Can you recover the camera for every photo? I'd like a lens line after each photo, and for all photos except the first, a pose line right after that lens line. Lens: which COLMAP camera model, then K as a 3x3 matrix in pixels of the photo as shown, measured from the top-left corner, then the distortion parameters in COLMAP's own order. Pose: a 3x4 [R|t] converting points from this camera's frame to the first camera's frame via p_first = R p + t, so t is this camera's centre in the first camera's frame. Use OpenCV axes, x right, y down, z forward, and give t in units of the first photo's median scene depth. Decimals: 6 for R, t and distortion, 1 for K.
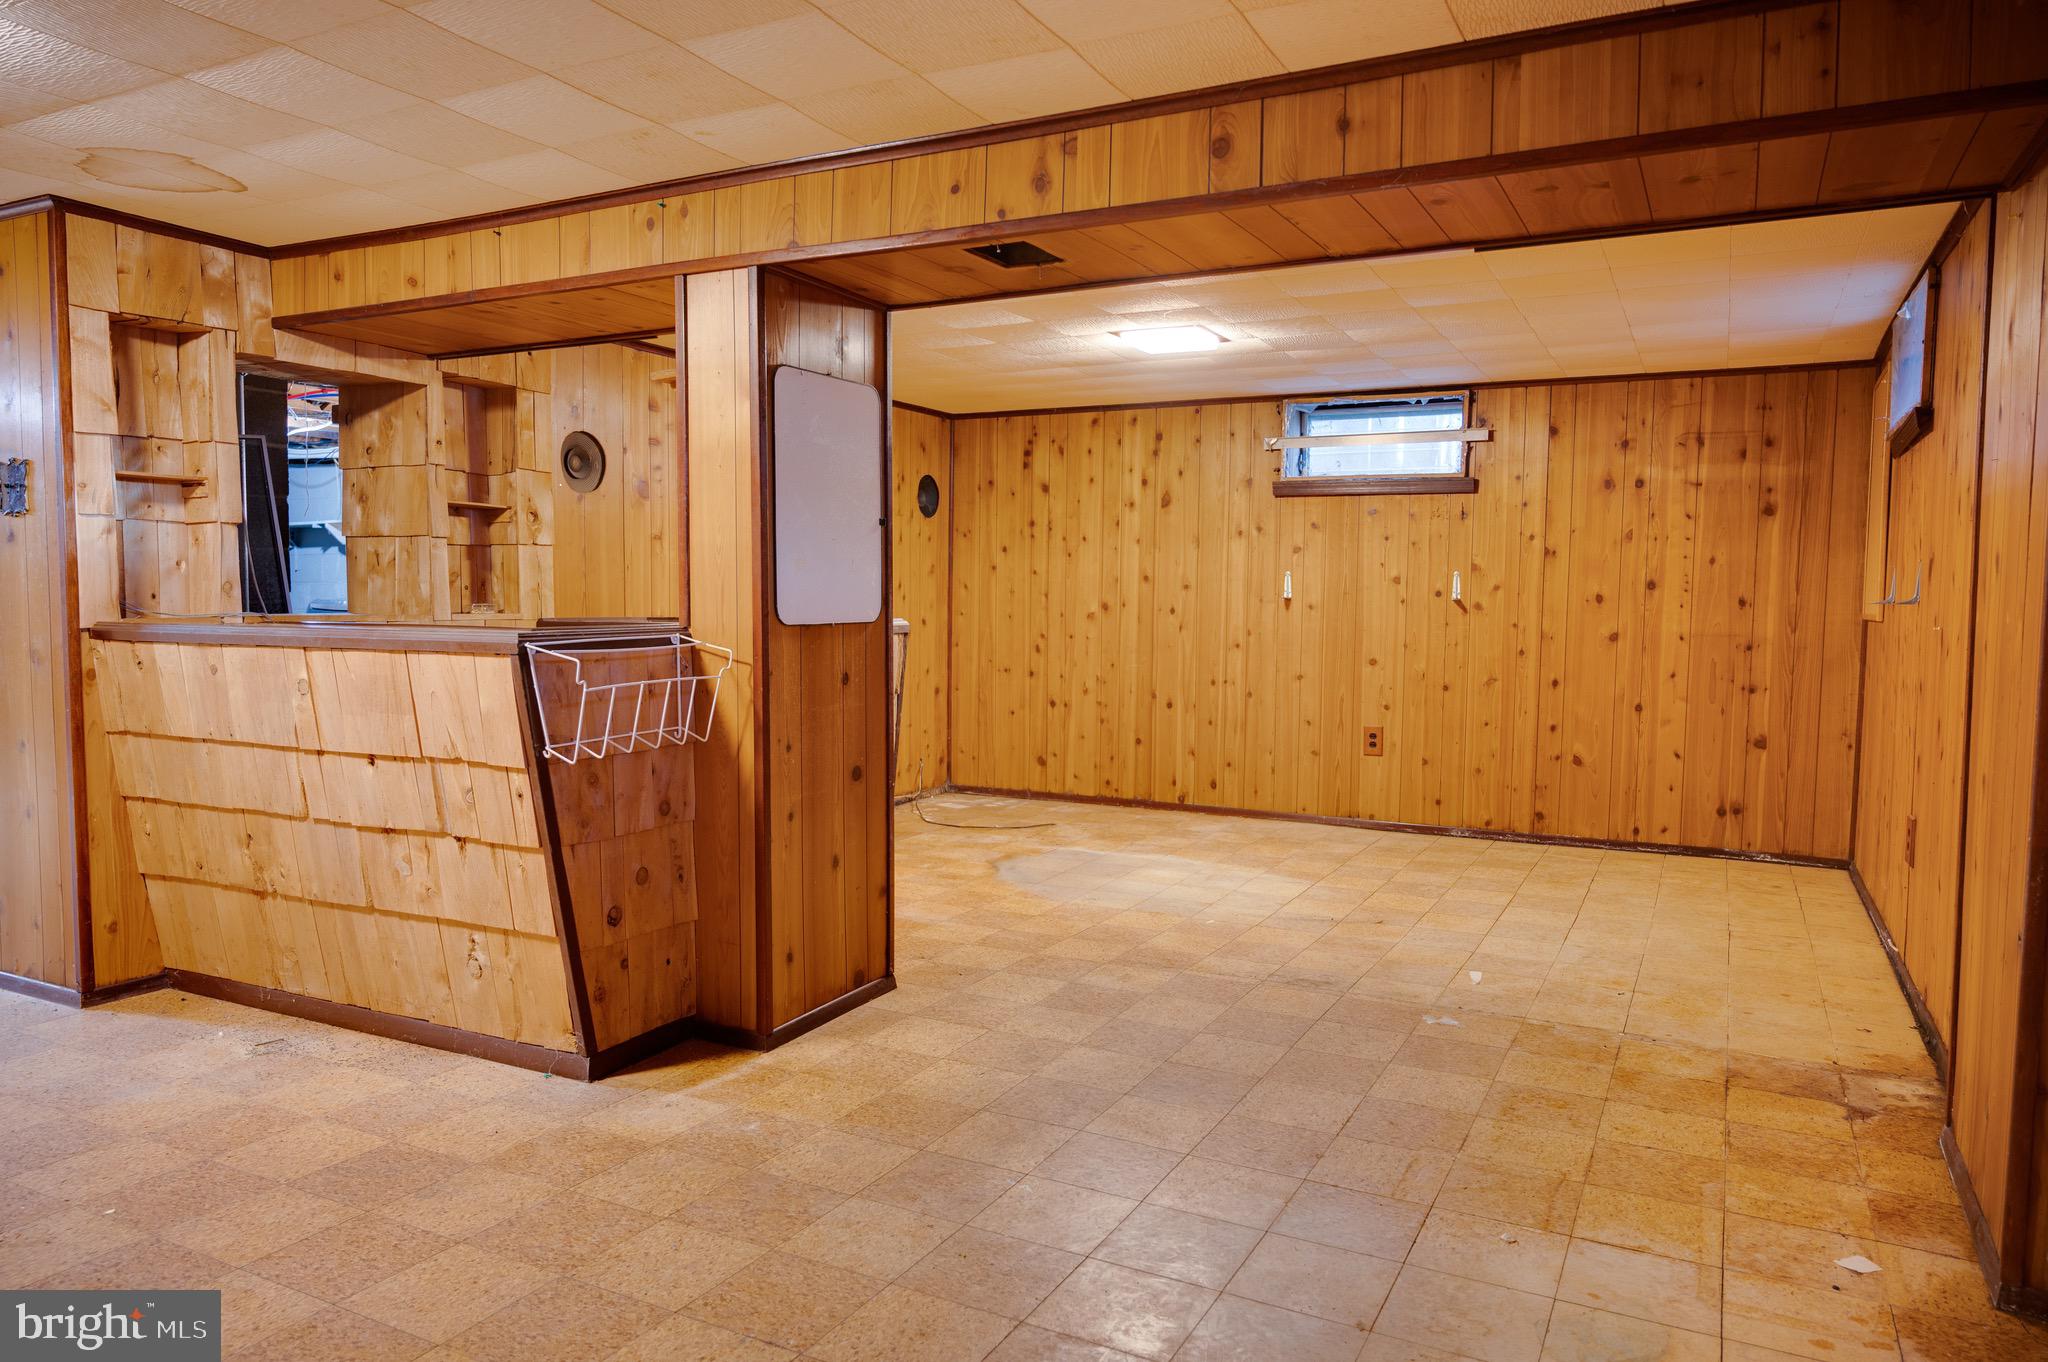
lens RADIAL K [[1373.0, 0, 1024.3], [0, 1373.0, 689.9], [0, 0, 1]] dist [-0.007448, -0.006647]
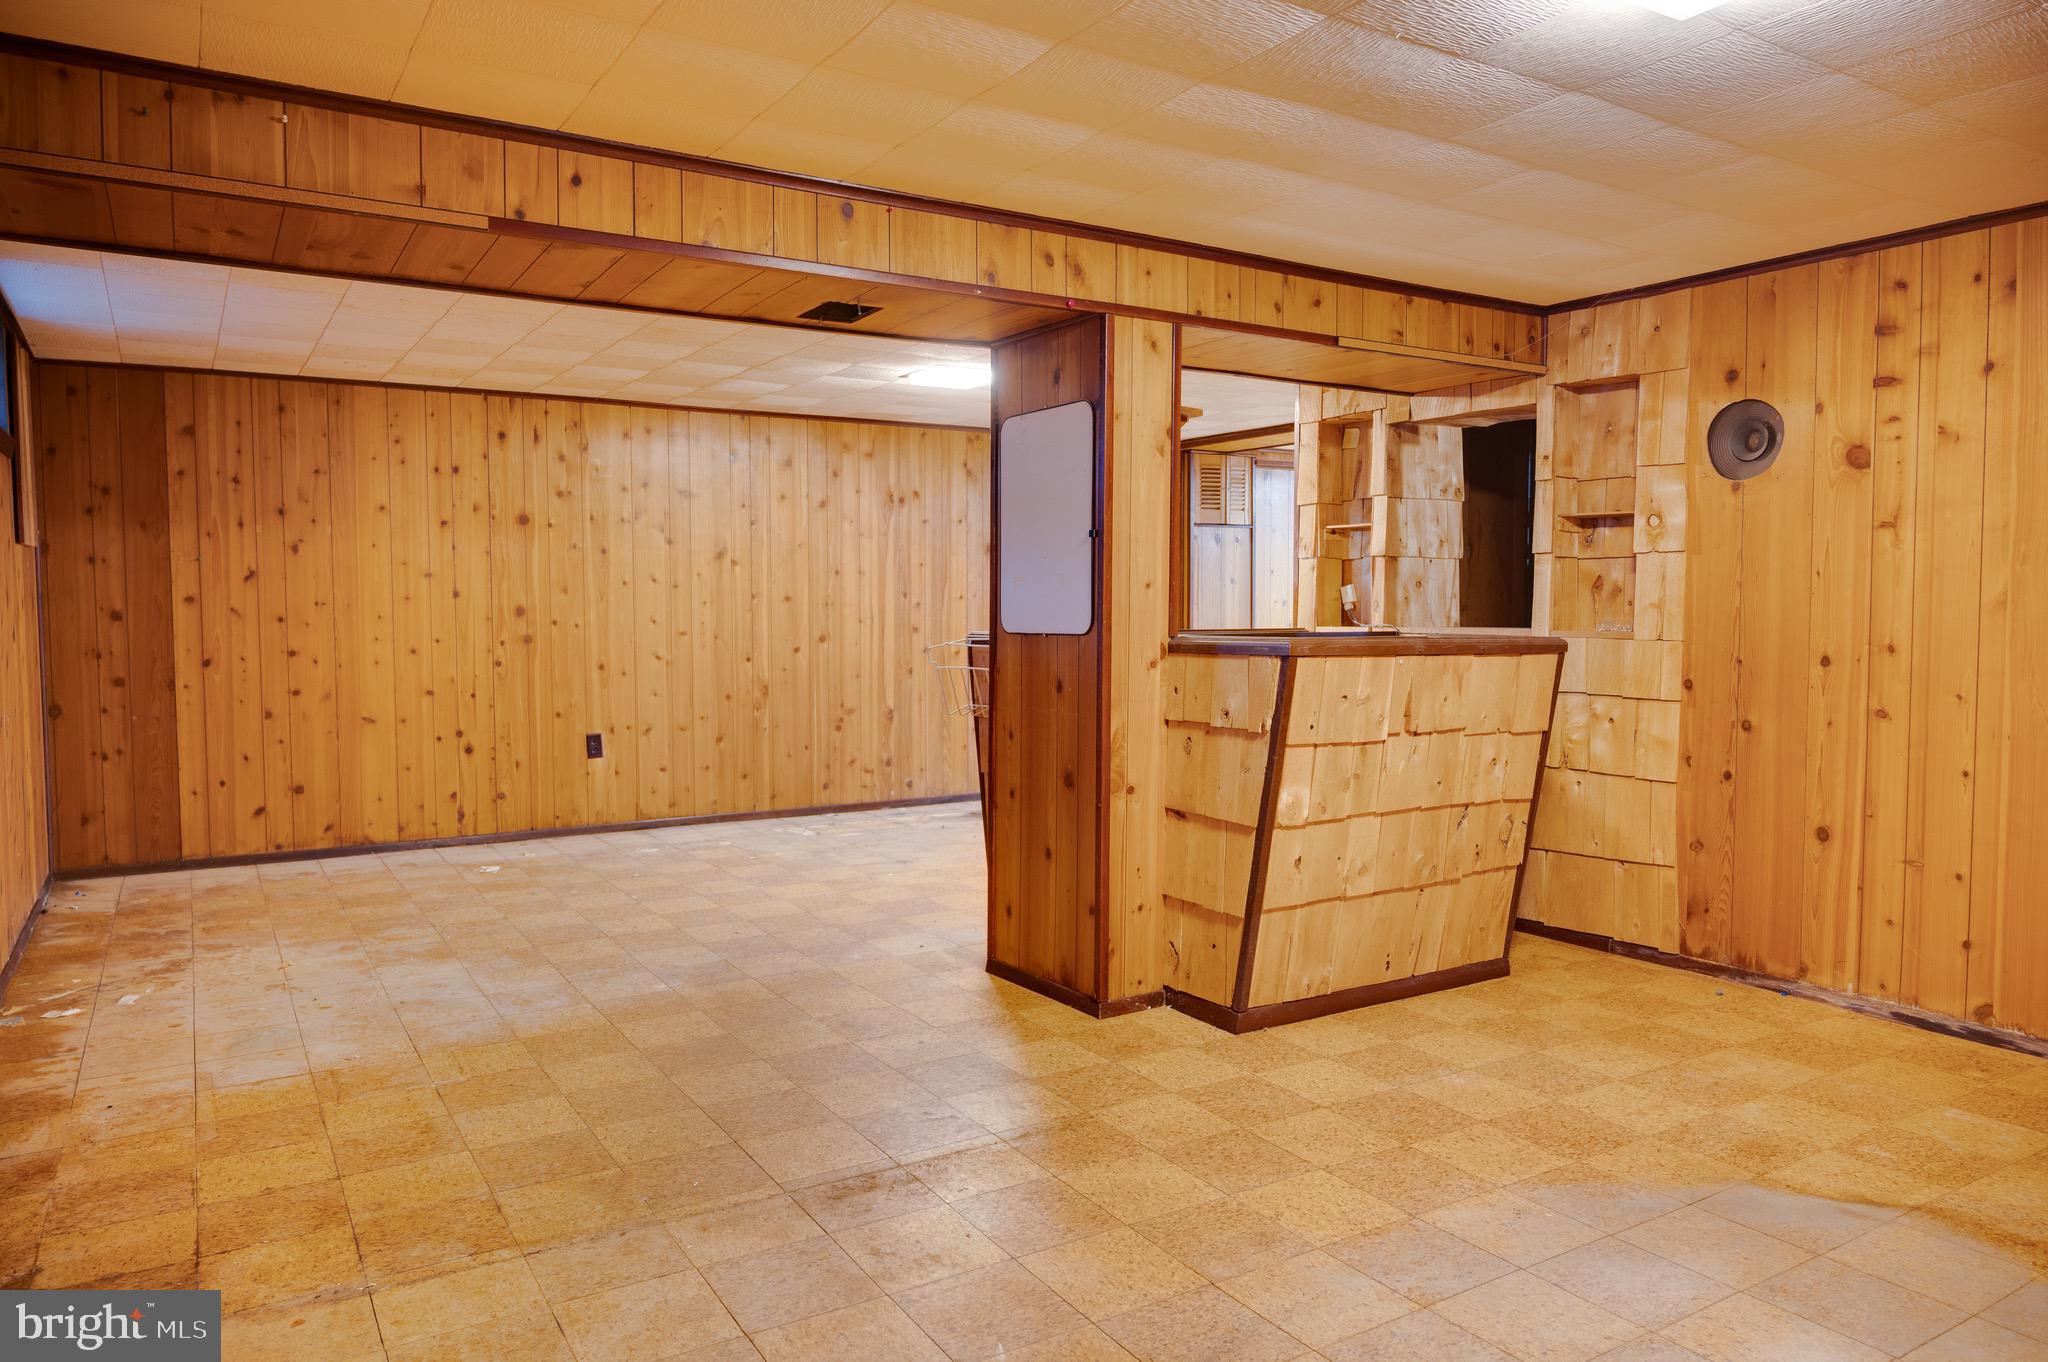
lens RADIAL K [[1373.0, 0, 1025.5], [0, 1373.0, 678.4], [0, 0, 1]] dist [-0.007448, -0.006647]
pose [[-0.519155, 0.036819, -0.853887, 0.836646], [-0.063108, 0.994693, 0.081260, -0.104881], [0.852347, 0.096073, -0.514076, 1.609743]]
